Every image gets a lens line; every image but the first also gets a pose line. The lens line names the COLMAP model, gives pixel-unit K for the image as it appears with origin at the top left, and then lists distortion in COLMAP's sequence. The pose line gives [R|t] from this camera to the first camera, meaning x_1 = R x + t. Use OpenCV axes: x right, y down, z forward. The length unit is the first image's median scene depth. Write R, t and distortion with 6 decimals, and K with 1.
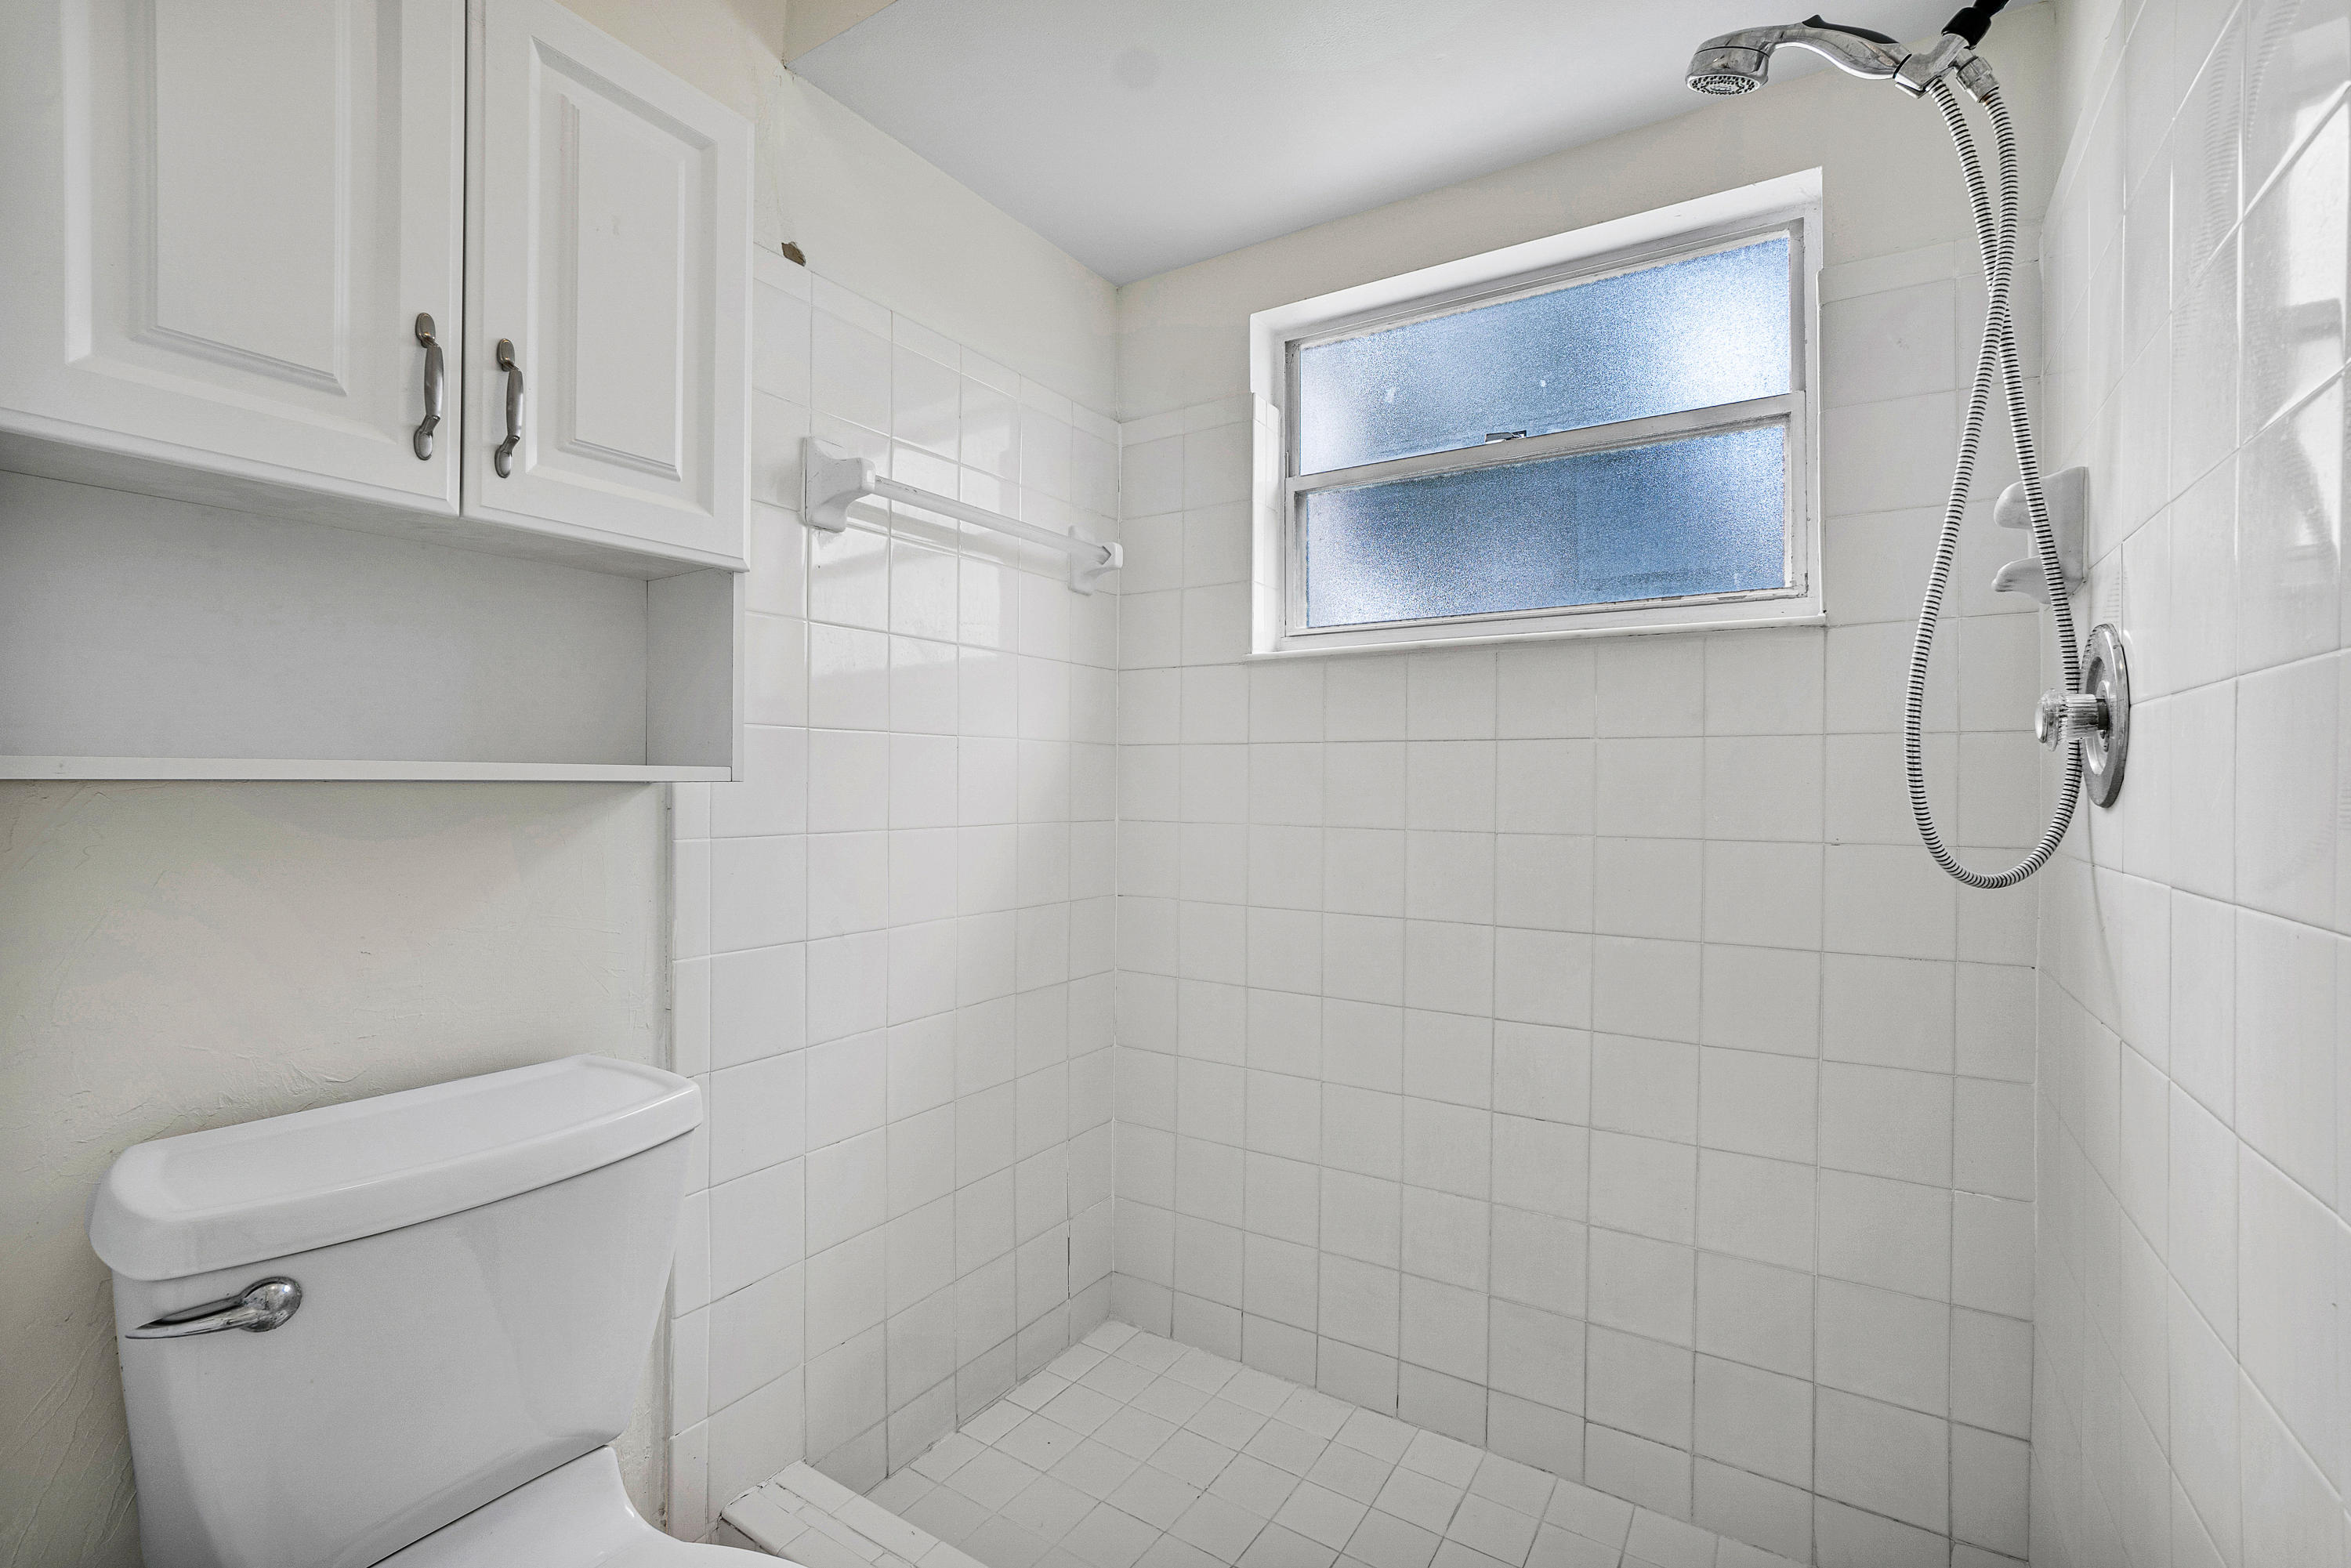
lens RADIAL K [[1038.1, 0, 1158.8], [0, 1038.1, 782.6], [0, 0, 1]] dist [-0.023311, 0.006789]
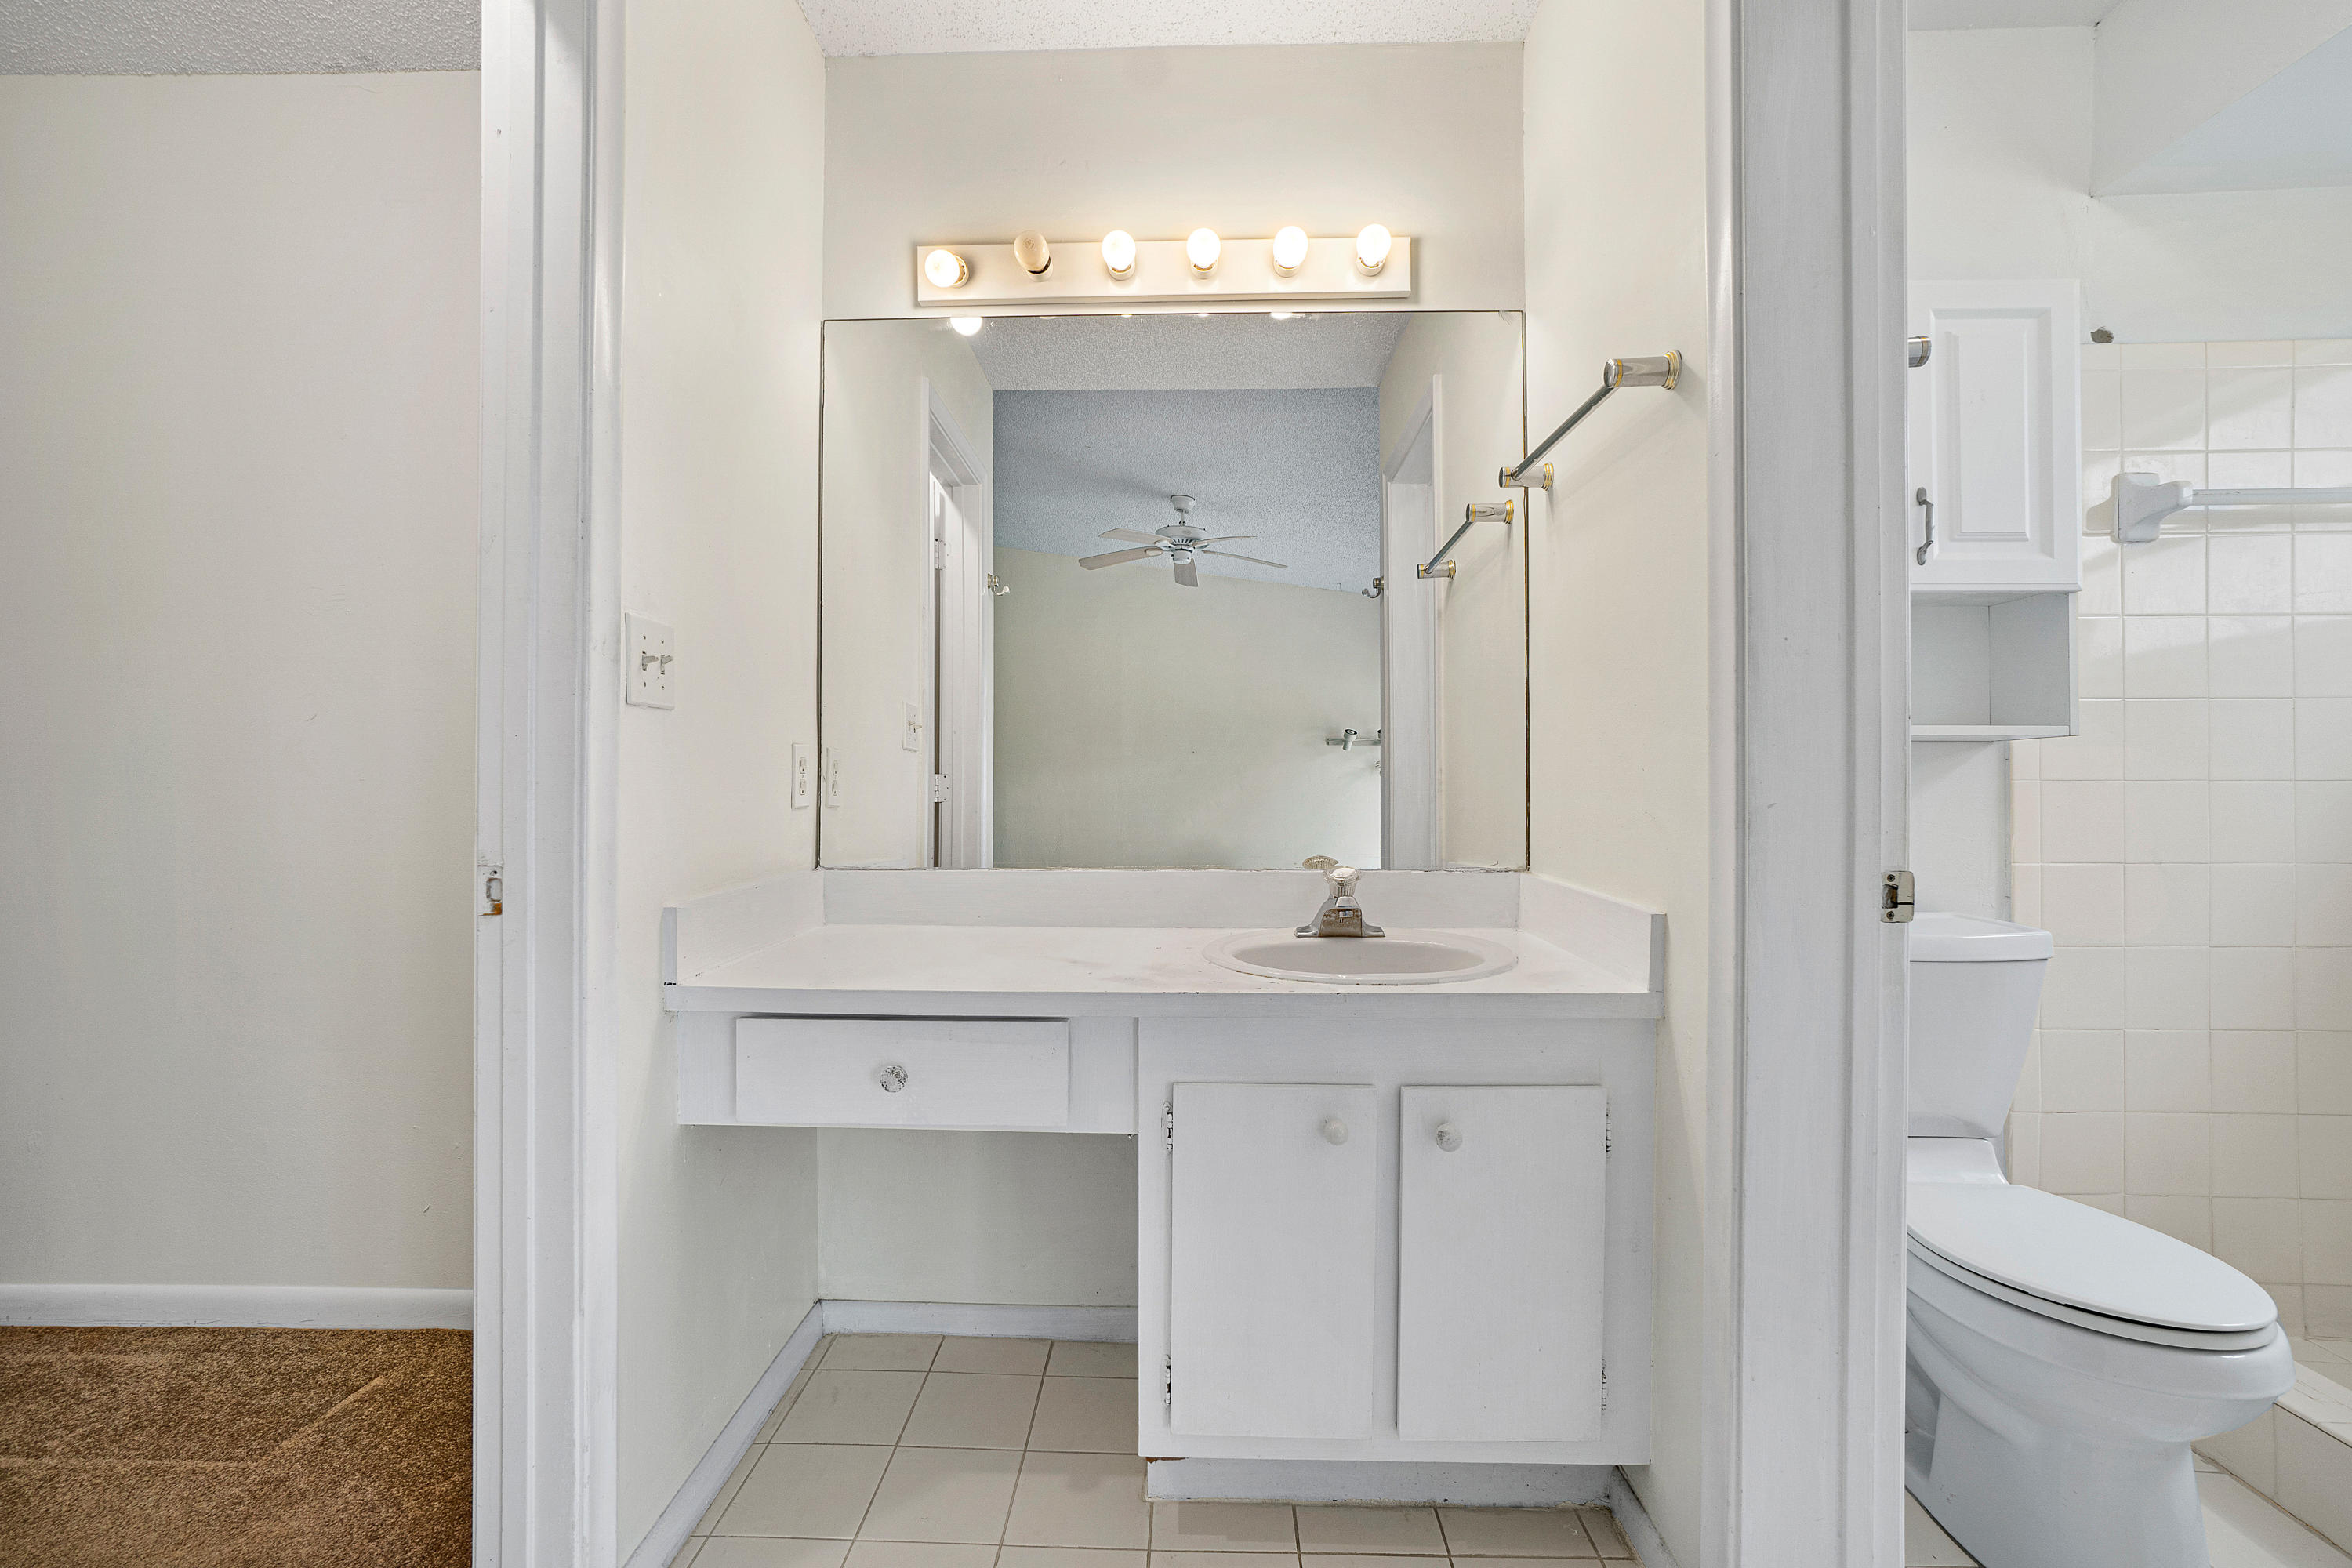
lens RADIAL K [[1038.6, 0, 1158.8], [0, 1038.6, 778.4], [0, 0, 1]] dist [-0.023311, 0.006789]
pose [[0.512280, -0.009571, -0.858765, 0.160994], [-0.000374, 0.999935, -0.011368, 0.072154], [0.858818, 0.006145, 0.512243, -0.802225]]
